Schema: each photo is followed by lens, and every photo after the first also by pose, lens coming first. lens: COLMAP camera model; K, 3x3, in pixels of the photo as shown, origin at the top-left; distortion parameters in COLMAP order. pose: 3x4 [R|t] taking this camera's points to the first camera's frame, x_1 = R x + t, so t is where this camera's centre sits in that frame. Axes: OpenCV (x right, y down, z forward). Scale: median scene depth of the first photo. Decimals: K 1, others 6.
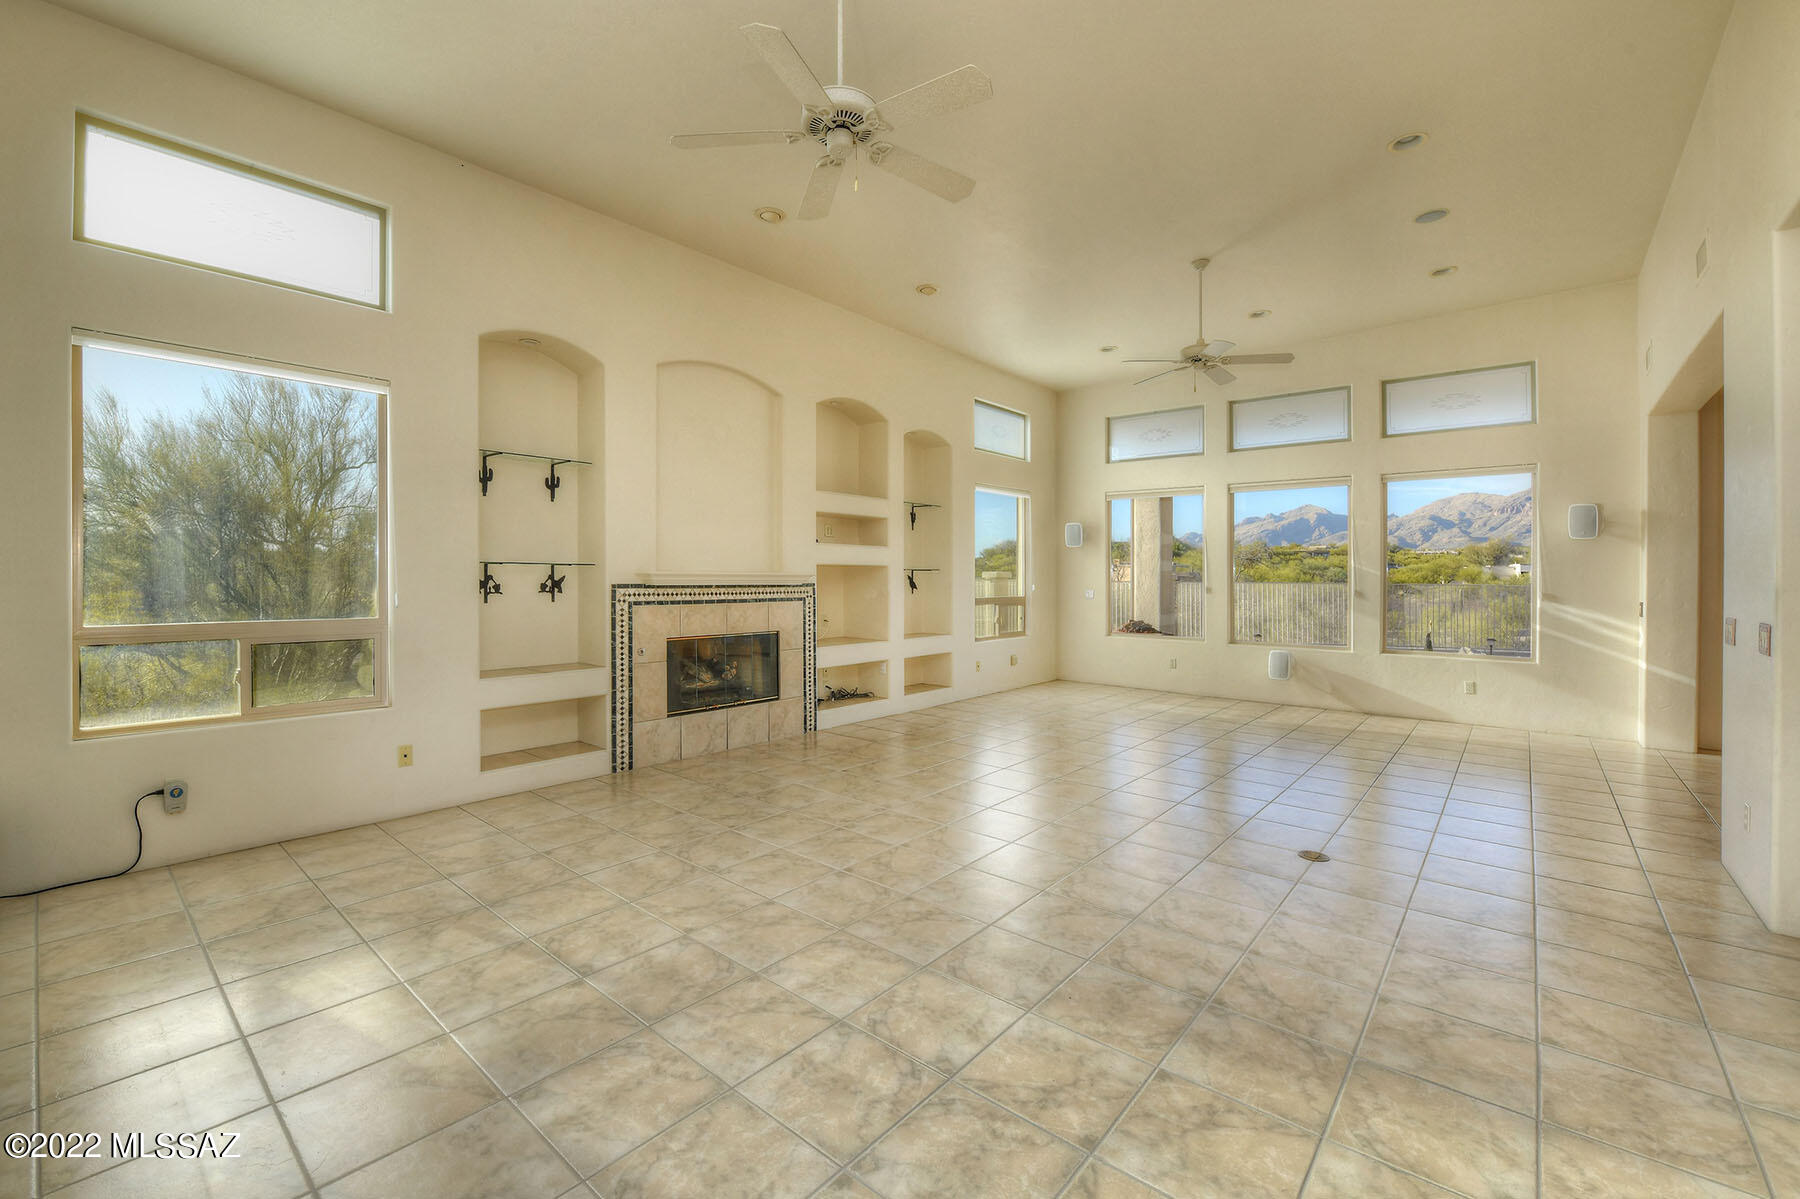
lens RADIAL K [[735.0, 0, 904.2], [0, 735.0, 569.9], [0, 0, 1]] dist [-0.001221, 0.000033]
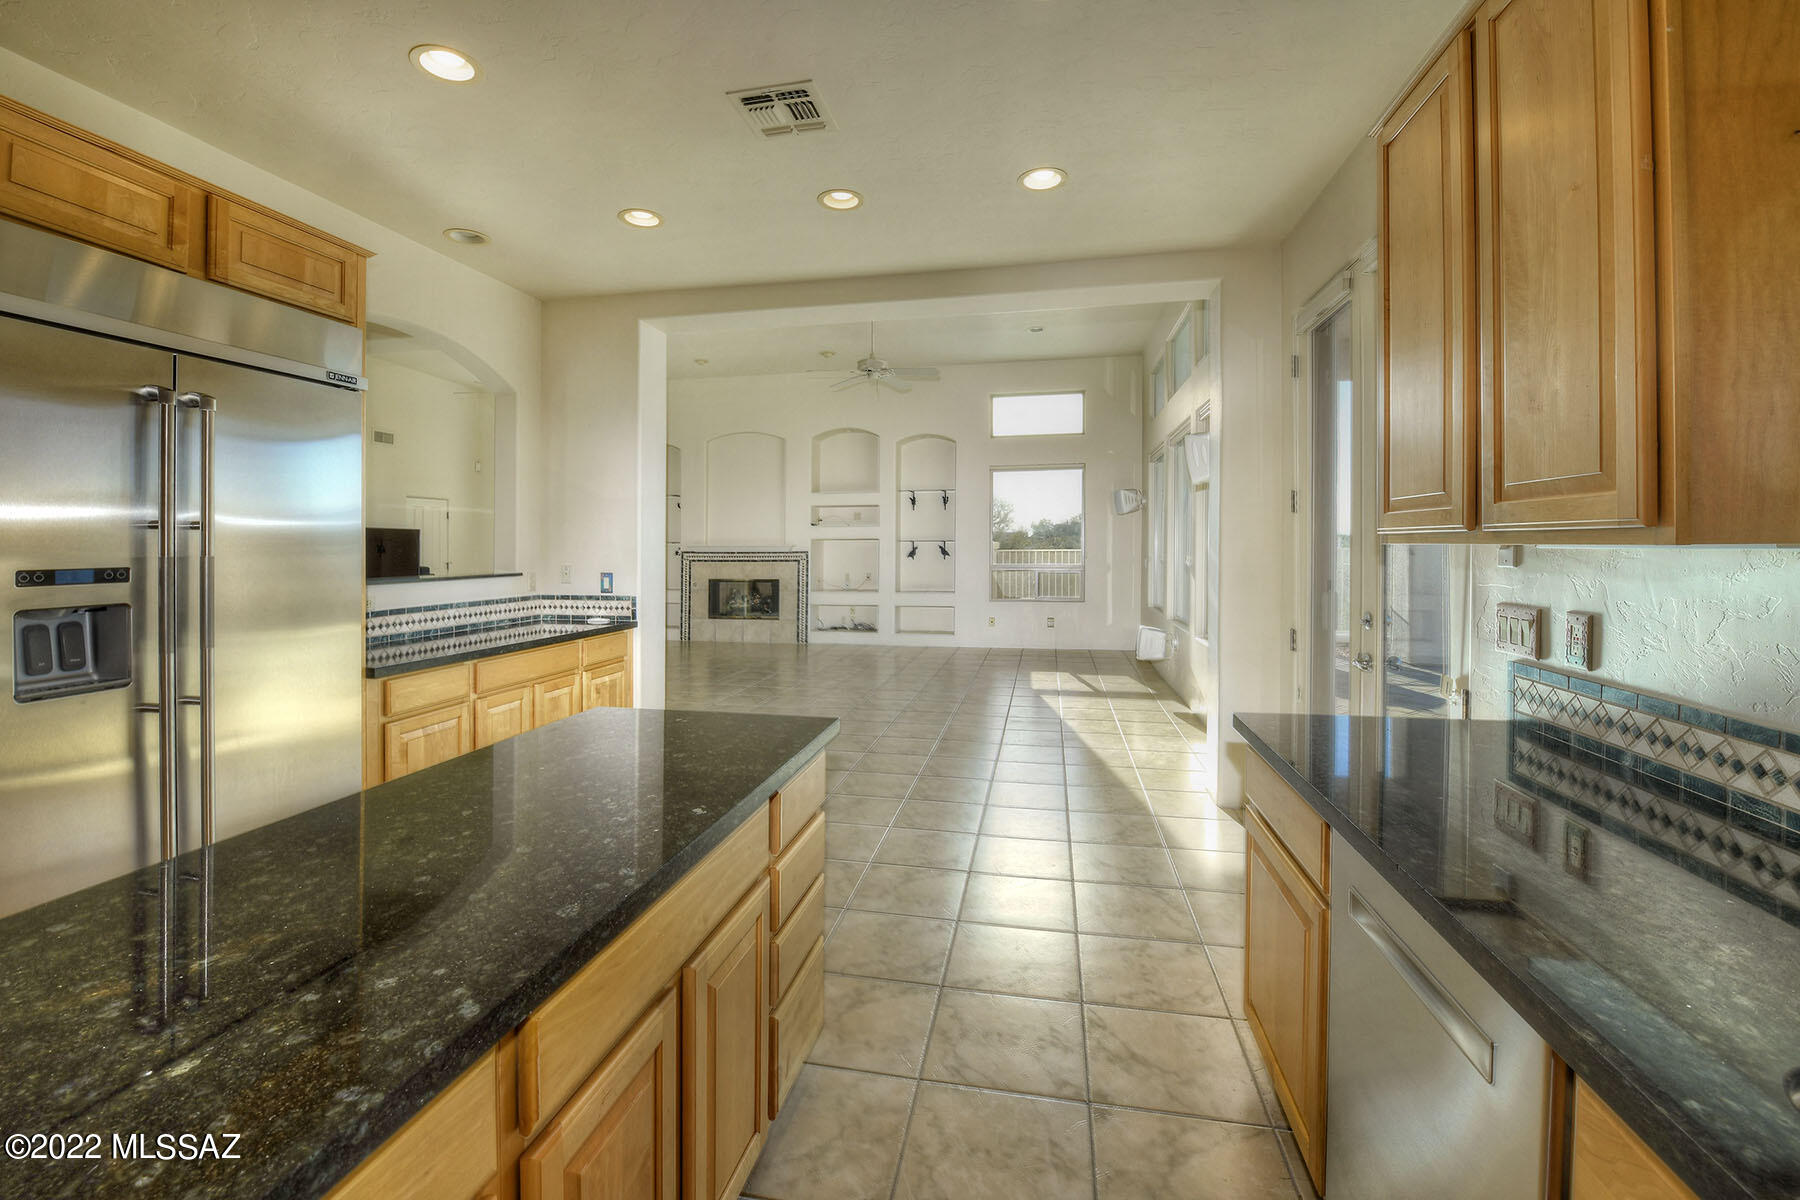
lens RADIAL K [[735.0, 0, 904.2], [0, 735.0, 570.4], [0, 0, 1]] dist [-0.001221, 0.000033]
pose [[0.487838, 0.021932, -0.872659, 1.426500], [0.015651, 0.999304, 0.033865, 0.009741], [0.872794, -0.030179, 0.487155, 0.423609]]
